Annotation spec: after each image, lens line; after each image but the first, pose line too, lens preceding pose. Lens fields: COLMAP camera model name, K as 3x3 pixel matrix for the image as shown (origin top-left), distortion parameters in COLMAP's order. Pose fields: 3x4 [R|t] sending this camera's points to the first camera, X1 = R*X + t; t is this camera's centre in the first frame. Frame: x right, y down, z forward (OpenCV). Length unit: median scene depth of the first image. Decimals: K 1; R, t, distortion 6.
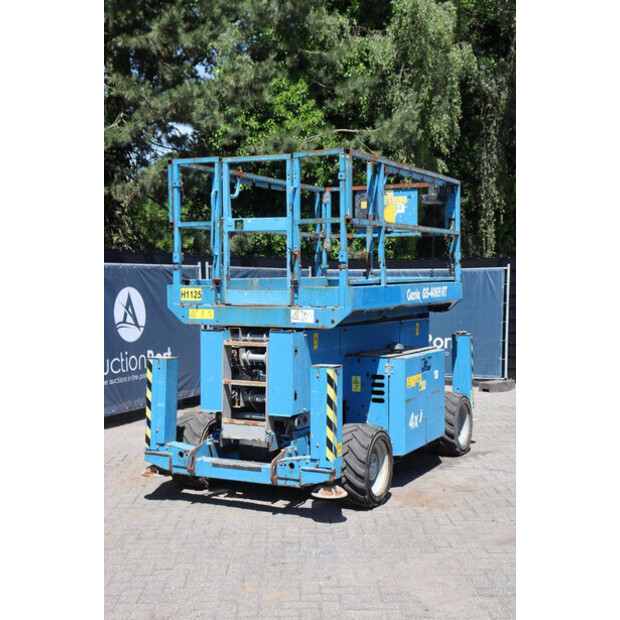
lens RADIAL K [[919.0, 0, 302.9], [0, 919.0, 298.8], [0, 0, 1]] dist [0.061229, 0.000000]
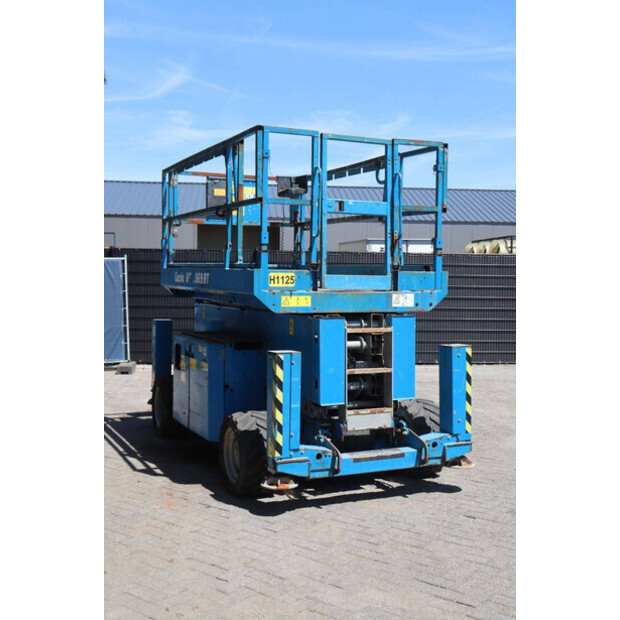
lens RADIAL K [[780.3, 0, 318.2], [0, 780.3, 298.6], [0, 0, 1]] dist [-0.011641, 0.000000]
pose [[0.627004, -0.021576, 0.778717, -0.712937], [0.012555, 0.999766, 0.017592, 0.000636], [-0.778915, -0.001254, 0.627128, 0.512415]]
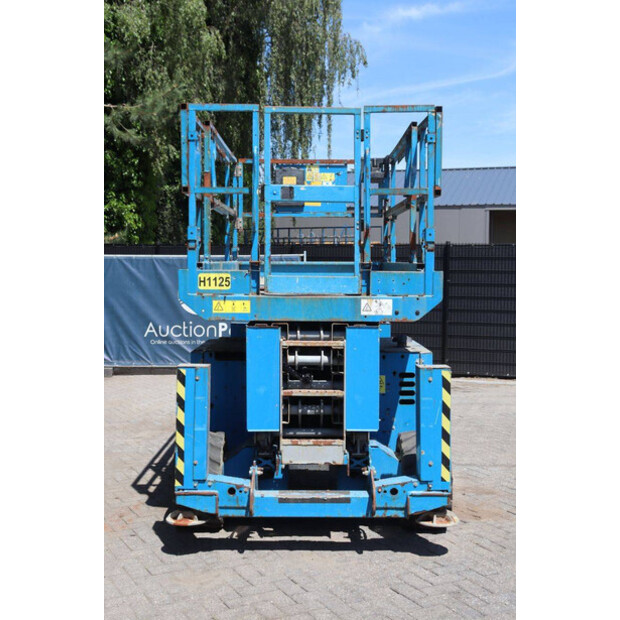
lens RADIAL K [[853.2, 0, 314.0], [0, 853.2, 303.2], [0, 0, 1]] dist [0.041056, 0.000000]
pose [[0.891764, -0.016085, 0.452215, -0.382636], [0.007156, 0.999744, 0.021449, -0.001391], [-0.452444, -0.015891, 0.891651, 0.334768]]
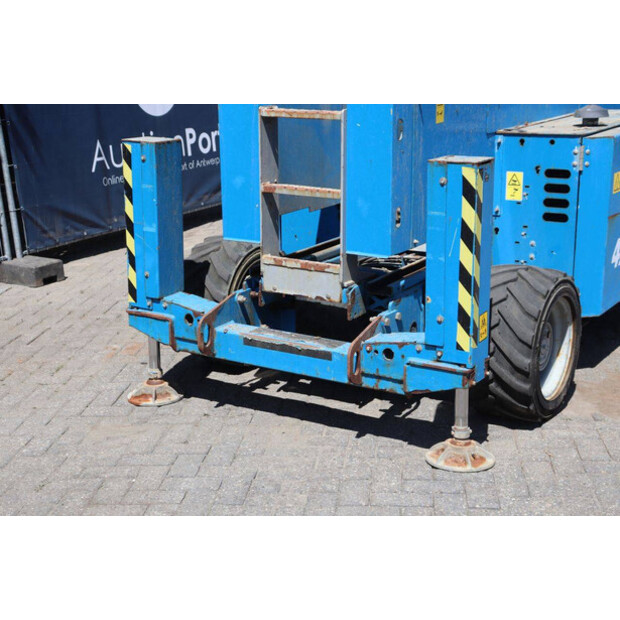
lens RADIAL K [[1024.7, 0, 312.7], [0, 1024.7, 305.5], [0, 0, 1]] dist [0.172542, 0.000000]
pose [[0.994336, 0.013974, -0.105363, 0.005405], [0.011830, 0.970610, 0.240366, 0.014241], [0.105626, -0.240251, 0.964947, 0.410773]]
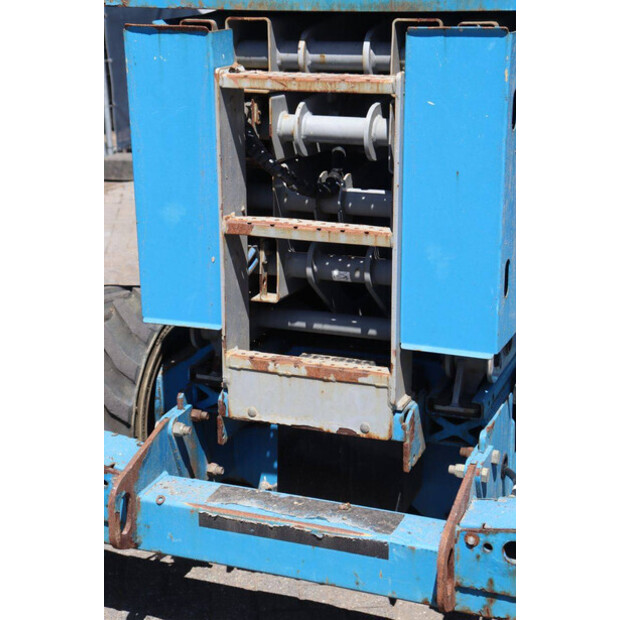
lens RADIAL K [[1186.7, 0, 305.6], [0, 1186.7, 308.9], [0, 0, 1]] dist [0.276010, 0.000000]
pose [[0.996415, -0.039768, 0.074671, -0.088021], [0.018093, 0.962378, 0.271113, 0.018083], [-0.082643, -0.268790, 0.959647, 0.639528]]
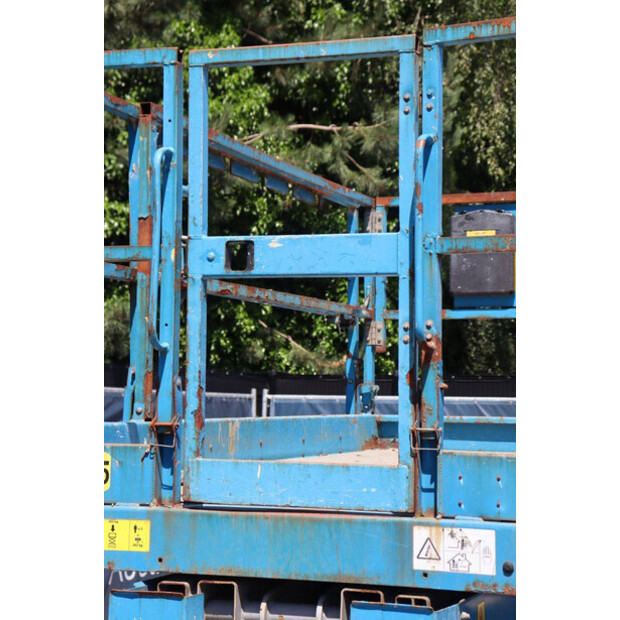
lens RADIAL K [[1451.2, 0, 307.6], [0, 1451.2, 305.8], [0, 0, 1]] dist [0.442185, 0.000000]
pose [[0.994532, 0.018013, 0.102869, -0.098047], [-0.008396, 0.995615, -0.093166, -0.015633], [-0.104096, 0.091793, 0.990322, 0.493609]]
